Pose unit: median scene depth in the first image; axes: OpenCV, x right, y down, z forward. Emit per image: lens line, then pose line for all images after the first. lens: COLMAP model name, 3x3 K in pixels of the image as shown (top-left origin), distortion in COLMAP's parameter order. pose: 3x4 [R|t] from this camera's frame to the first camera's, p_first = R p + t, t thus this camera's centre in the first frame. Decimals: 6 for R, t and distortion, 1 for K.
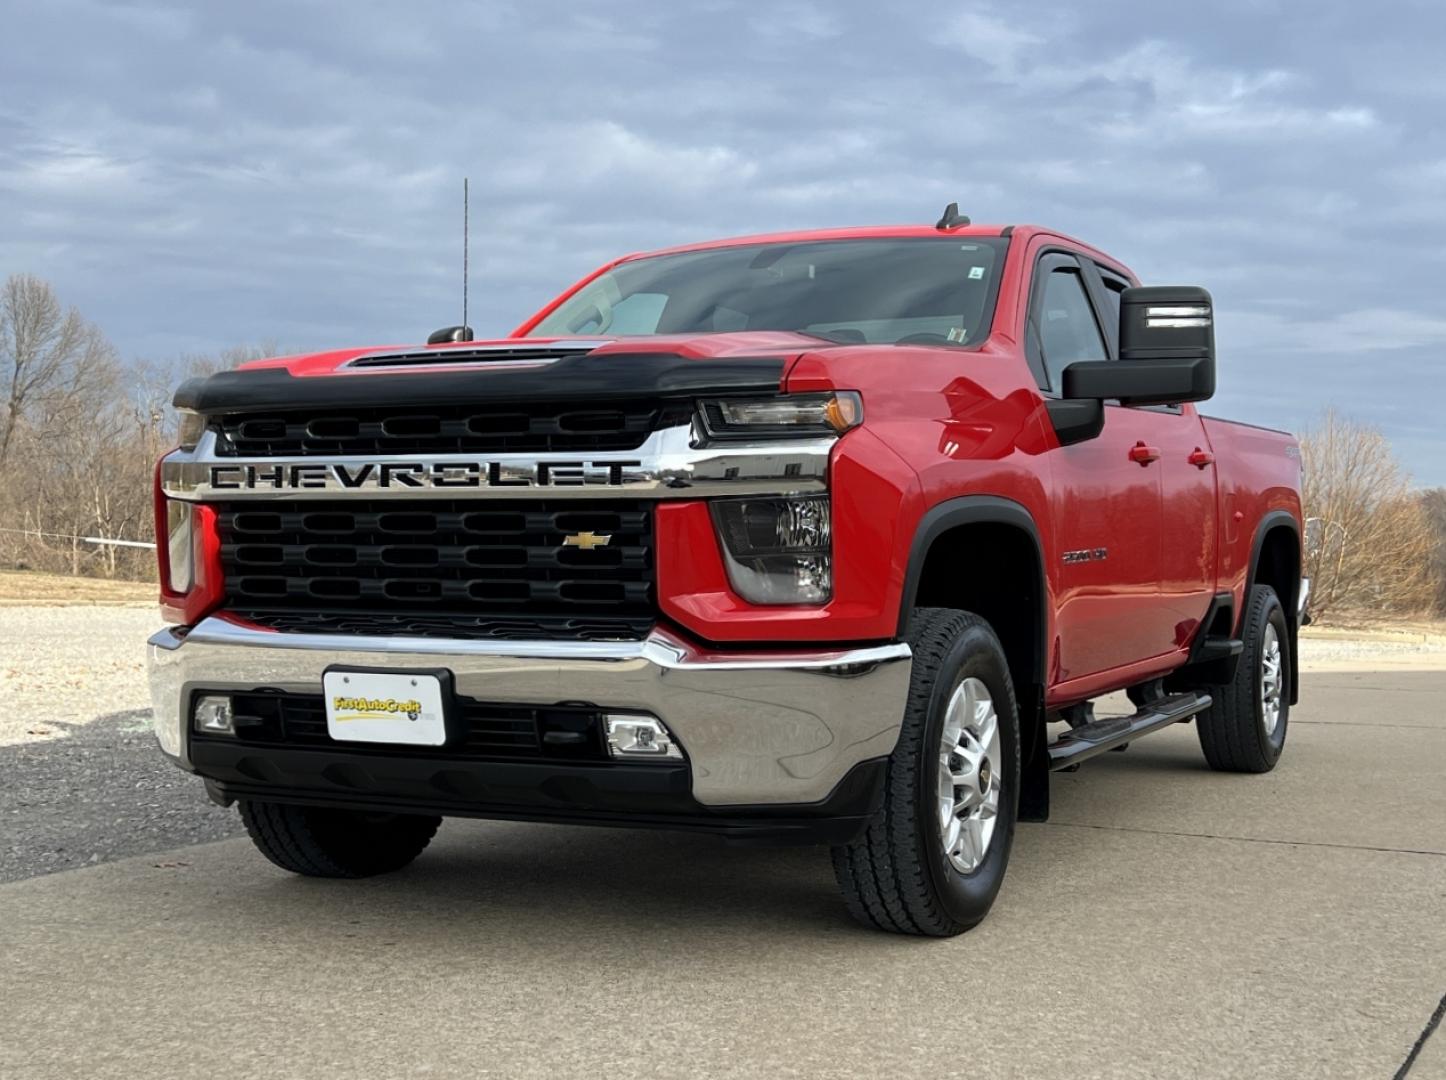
lens RADIAL K [[2002.4, 0, 723.0], [0, 2002.4, 540.0], [0, 0, 1]] dist [0.112362, -0.028144]
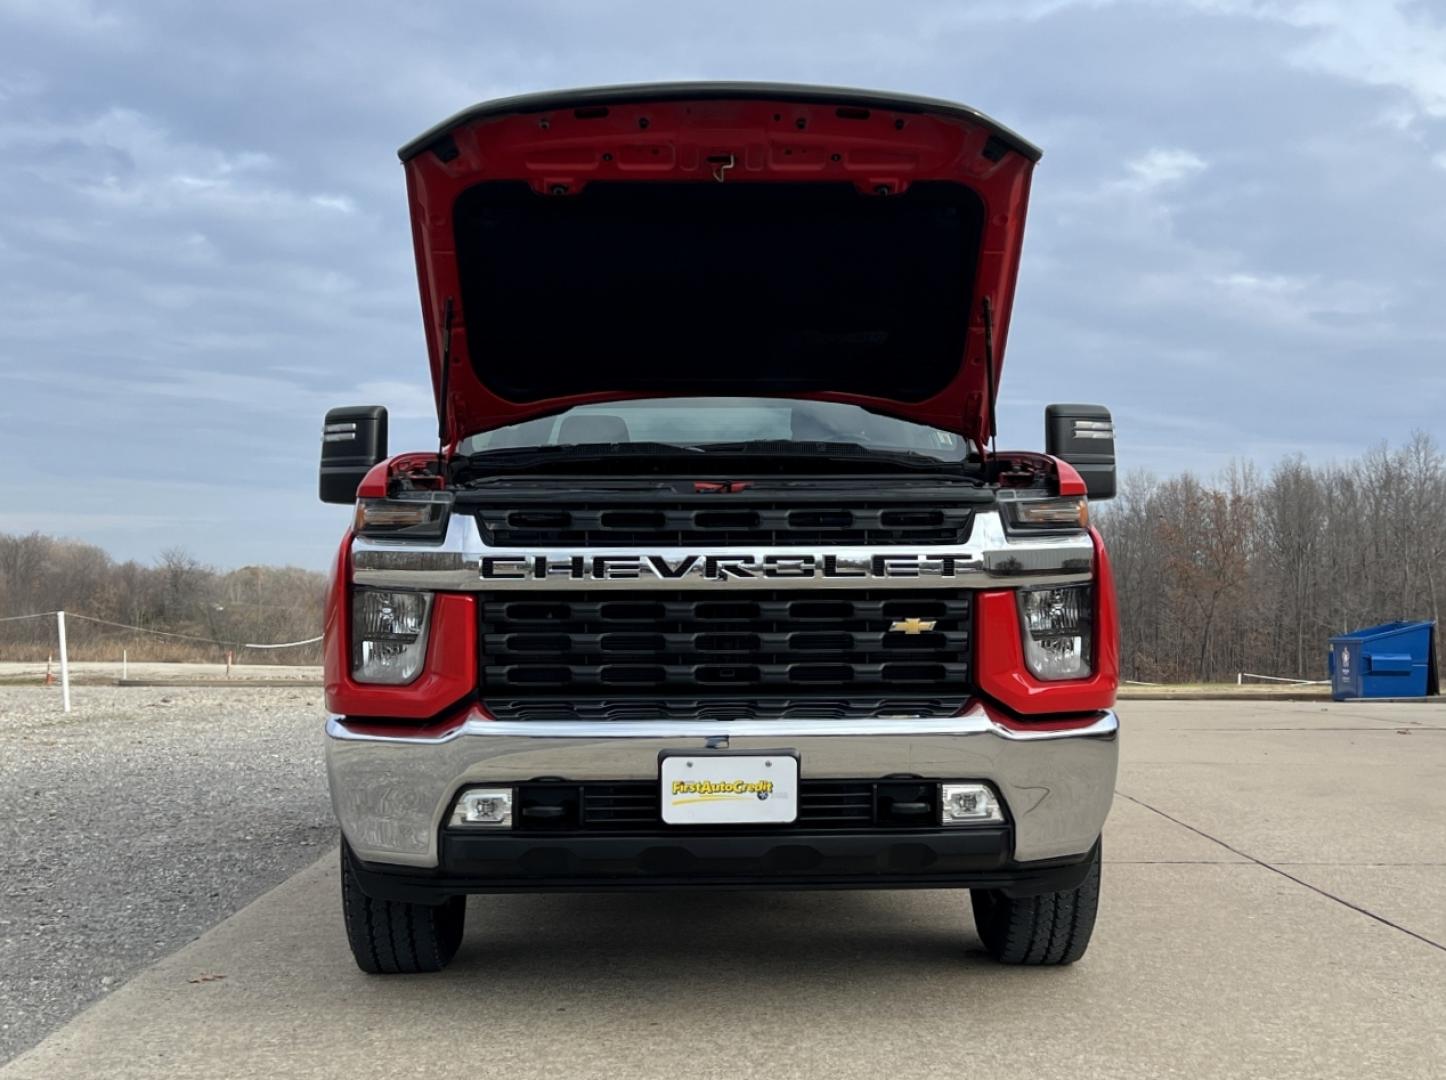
lens RADIAL K [[2002.4, 0, 723.0], [0, 2002.4, 540.0], [0, 0, 1]] dist [0.112362, -0.028144]
pose [[0.878889, 0.005837, 0.476991, -0.674874], [0.010179, 0.999468, -0.030986, -0.013908], [-0.476918, 0.032089, 0.878362, 0.082214]]
